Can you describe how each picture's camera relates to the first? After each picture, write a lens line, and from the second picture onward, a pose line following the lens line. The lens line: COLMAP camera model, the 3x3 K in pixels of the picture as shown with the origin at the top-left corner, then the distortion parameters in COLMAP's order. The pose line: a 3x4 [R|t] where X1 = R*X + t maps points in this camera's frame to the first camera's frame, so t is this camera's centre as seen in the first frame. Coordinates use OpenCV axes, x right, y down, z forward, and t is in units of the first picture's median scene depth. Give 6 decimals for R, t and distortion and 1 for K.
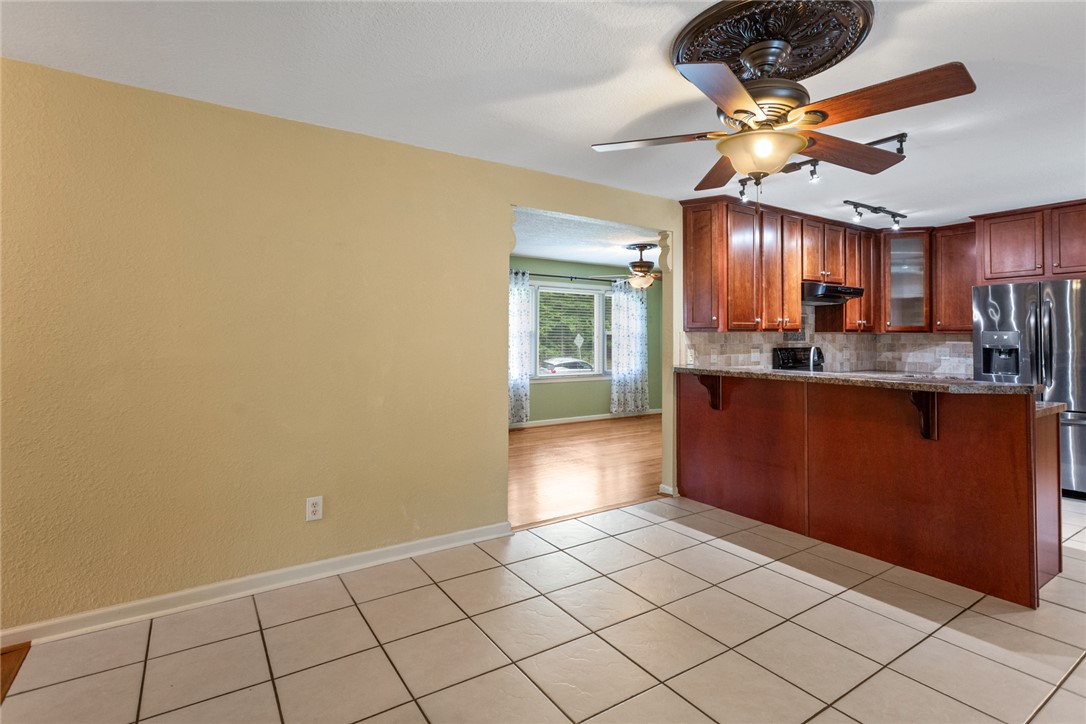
lens RADIAL K [[527.2, 0, 538.3], [0, 527.2, 326.8], [0, 0, 1]] dist [0.004282, 0.001947]
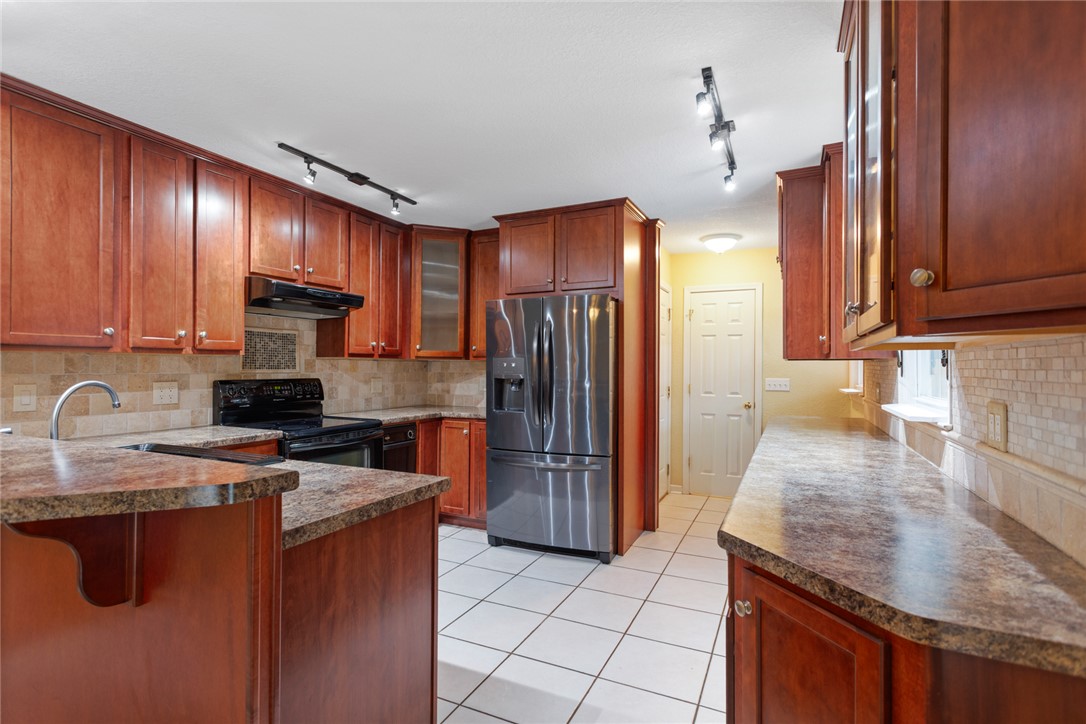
lens RADIAL K [[527.2, 0, 537.0], [0, 527.2, 361.2], [0, 0, 1]] dist [0.004282, 0.001947]
pose [[0.855192, 0.009064, 0.518233, 0.459783], [-0.014154, 0.999883, 0.005869, 0.008339], [-0.518119, -0.012355, 0.855219, 0.272639]]
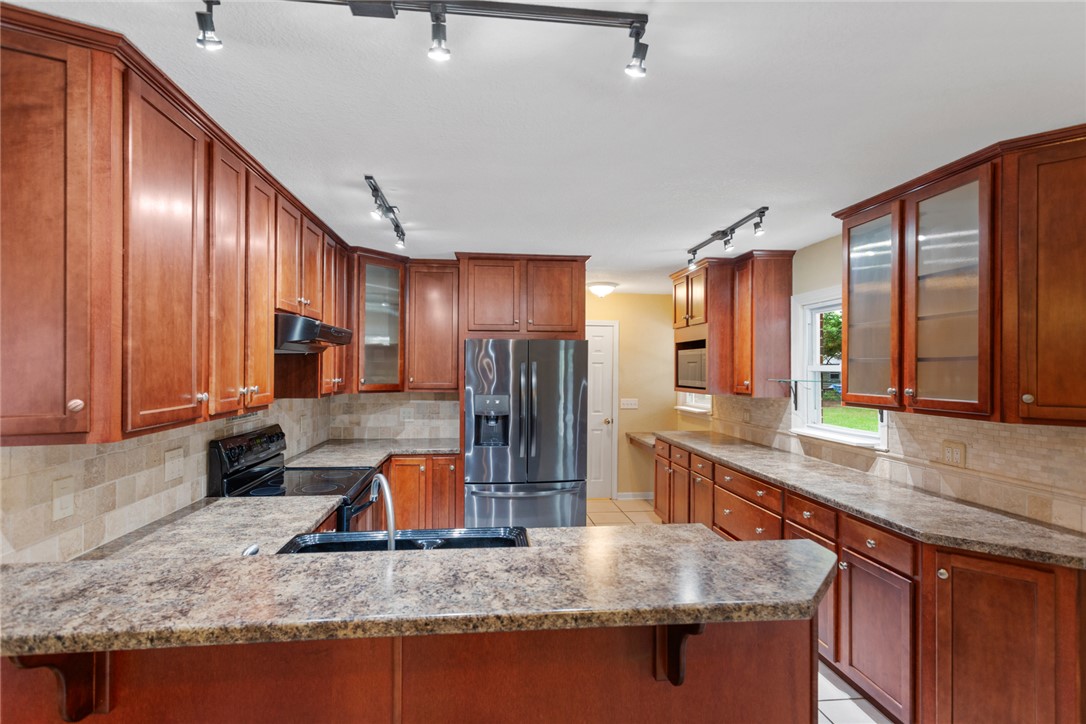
lens RADIAL K [[527.2, 0, 541.0], [0, 527.2, 367.9], [0, 0, 1]] dist [0.004282, 0.001947]
pose [[0.453586, 0.002122, 0.891210, 0.149384], [-0.023219, 0.999686, 0.009437, -0.040785], [-0.890910, -0.024973, 0.453493, 0.514582]]
